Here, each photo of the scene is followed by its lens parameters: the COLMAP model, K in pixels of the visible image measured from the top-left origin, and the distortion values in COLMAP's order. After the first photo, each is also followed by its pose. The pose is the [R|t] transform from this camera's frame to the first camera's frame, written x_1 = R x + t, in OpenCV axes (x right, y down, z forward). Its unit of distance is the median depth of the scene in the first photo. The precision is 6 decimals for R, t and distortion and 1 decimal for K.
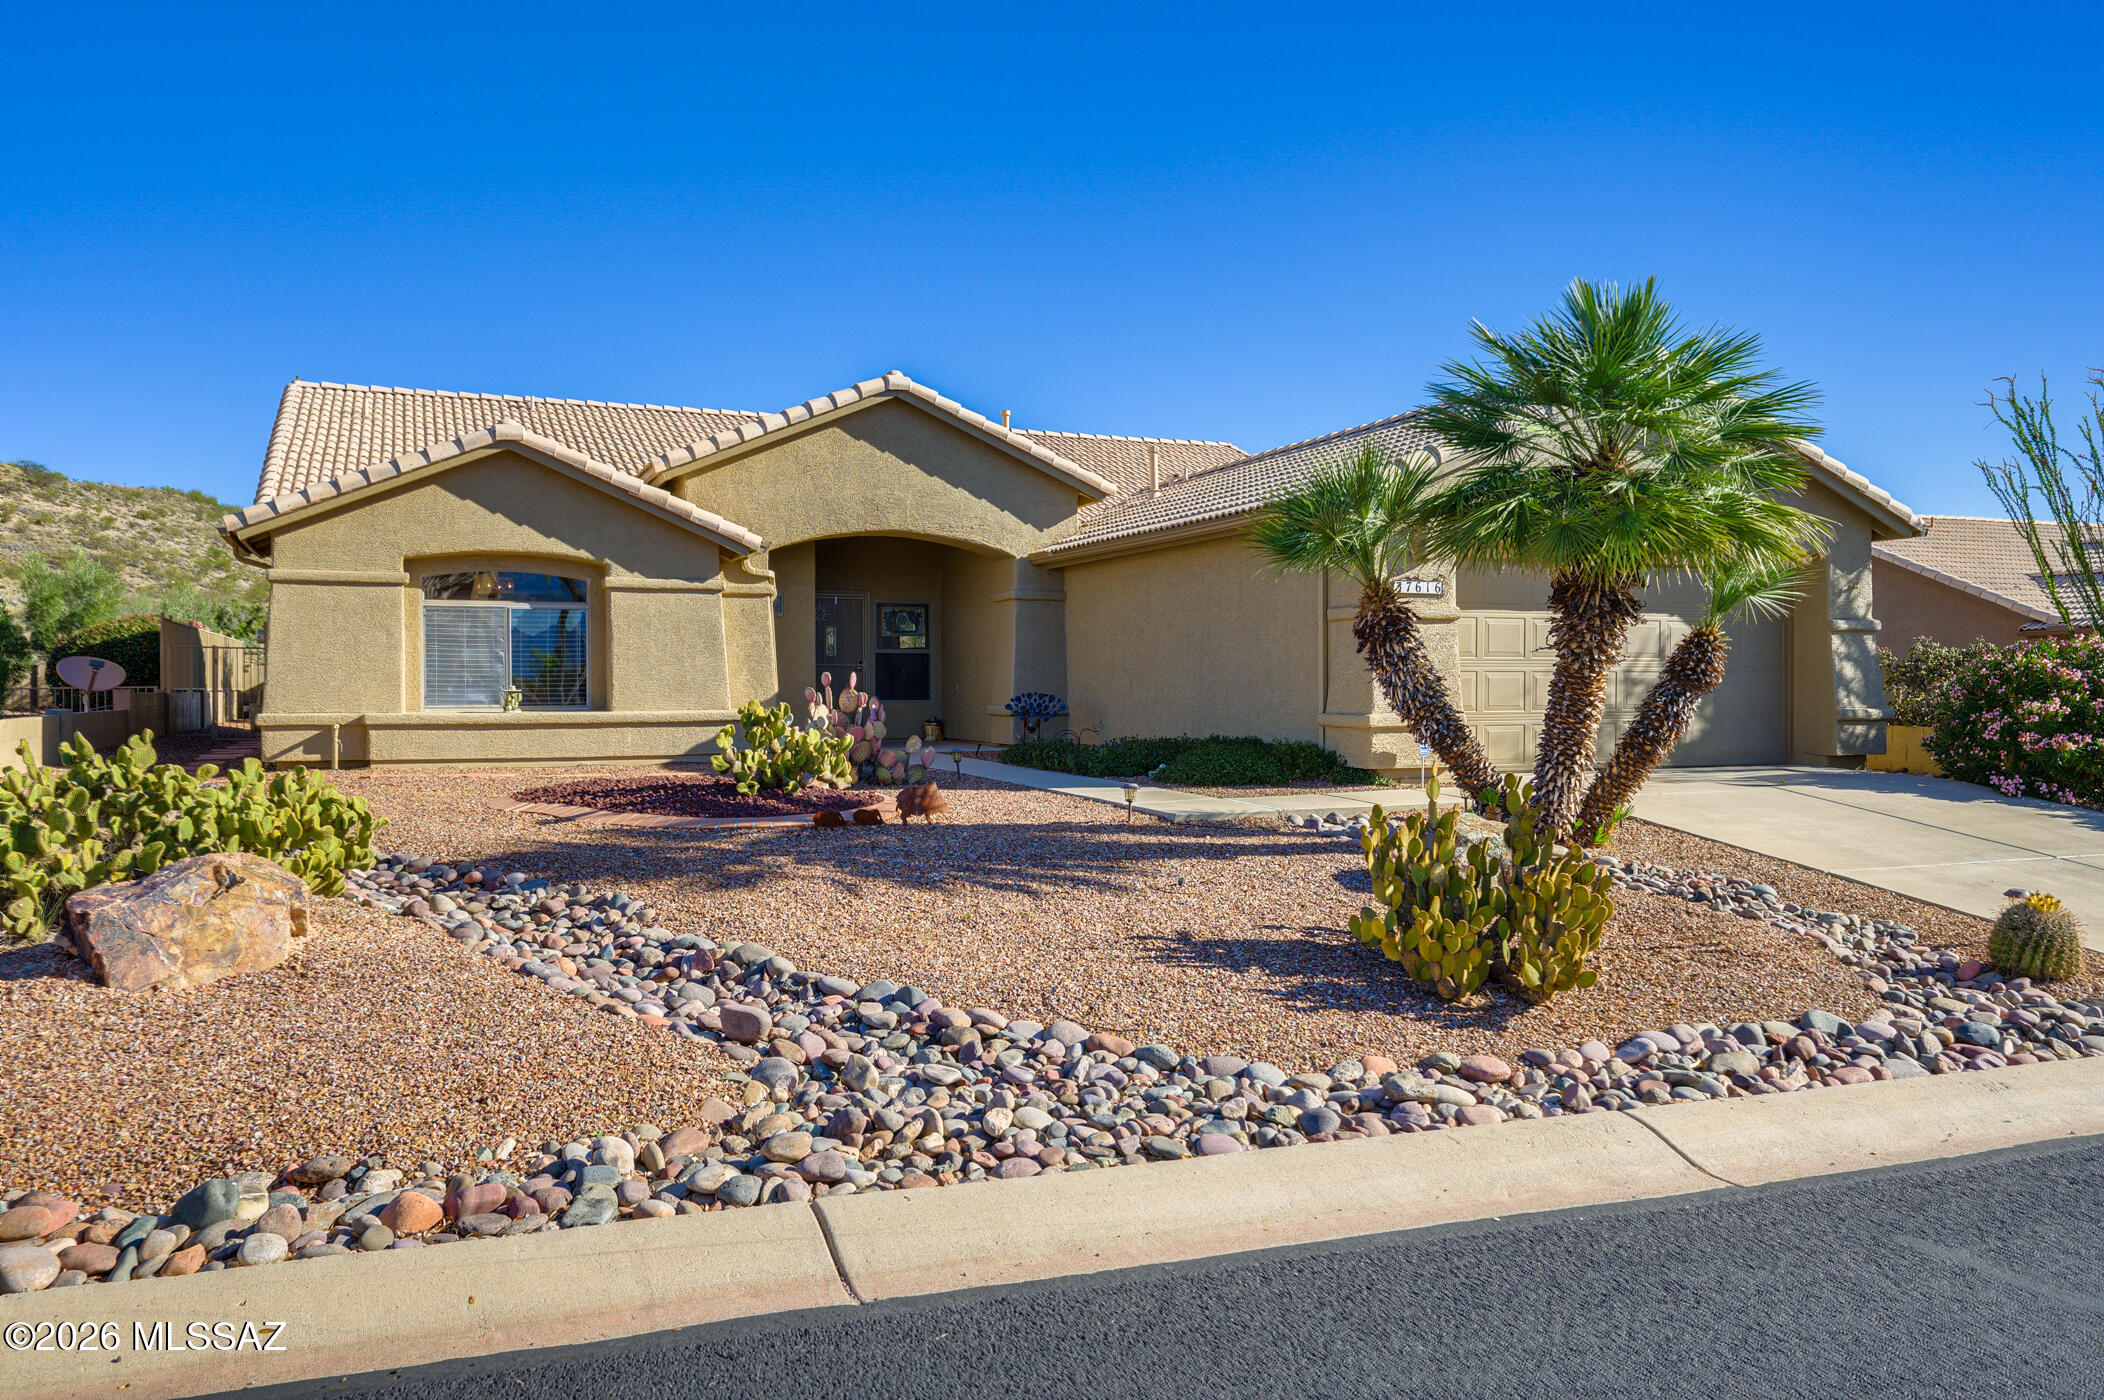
lens RADIAL K [[1425.6, 0, 1053.2], [0, 1425.6, 653.7], [0, 0, 1]] dist [0.001711, 0.000411]
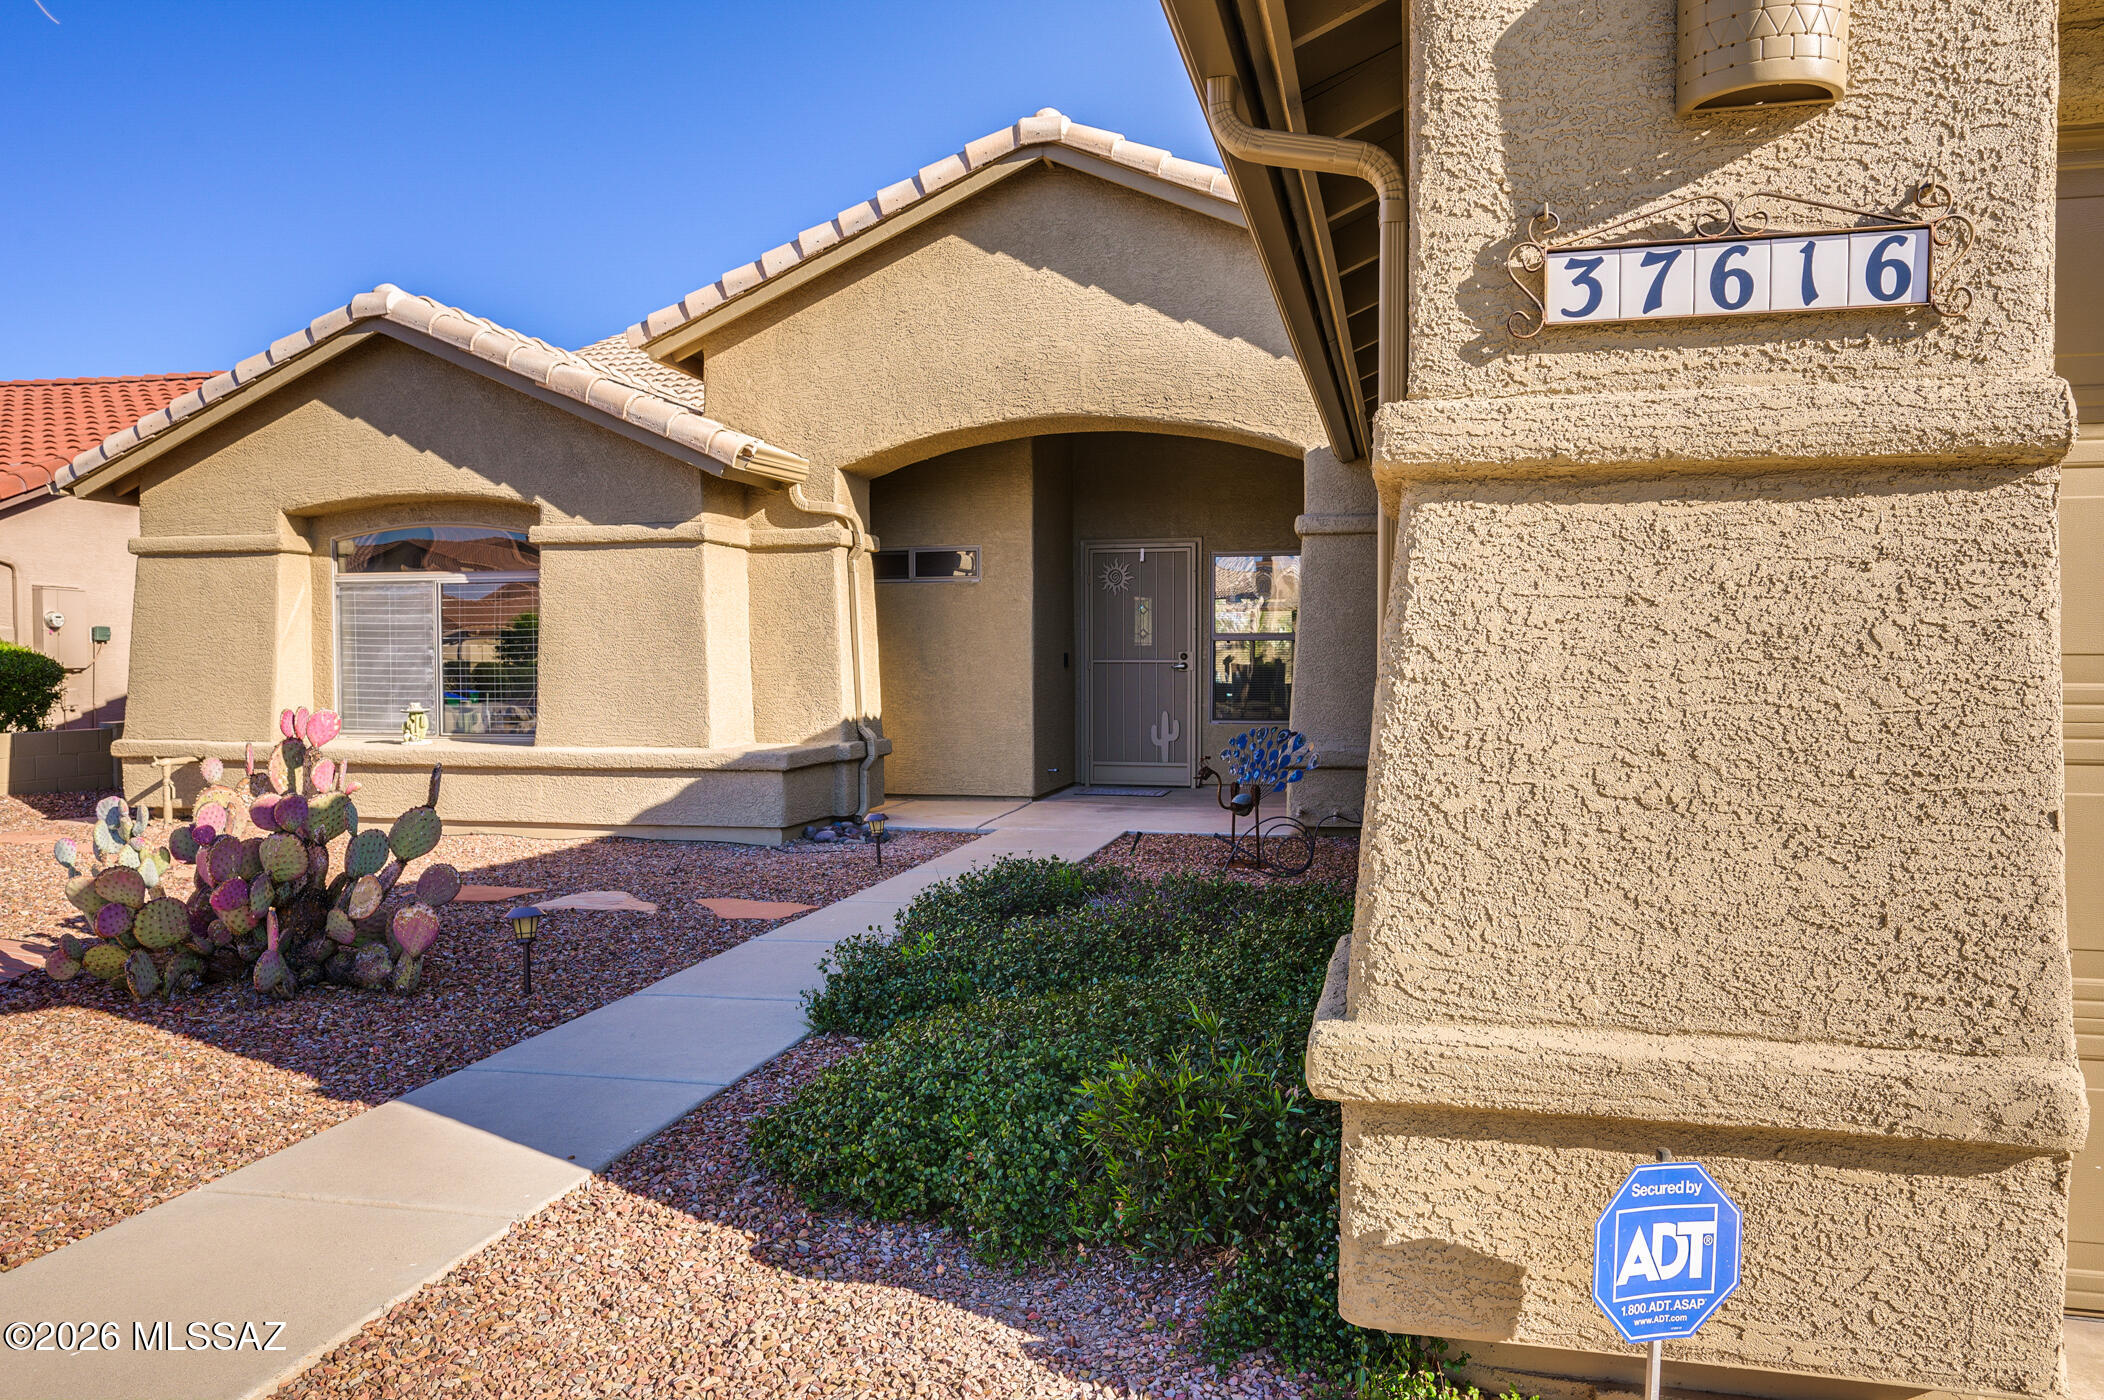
lens RADIAL K [[1425.6, 0, 1053.2], [0, 1425.6, 653.7], [0, 0, 1]] dist [0.001711, 0.000411]
pose [[0.802379, -0.001410, -0.596813, 0.229492], [0.010672, 0.999871, 0.011986, -0.004176], [0.596719, -0.015987, 0.802291, 0.641937]]
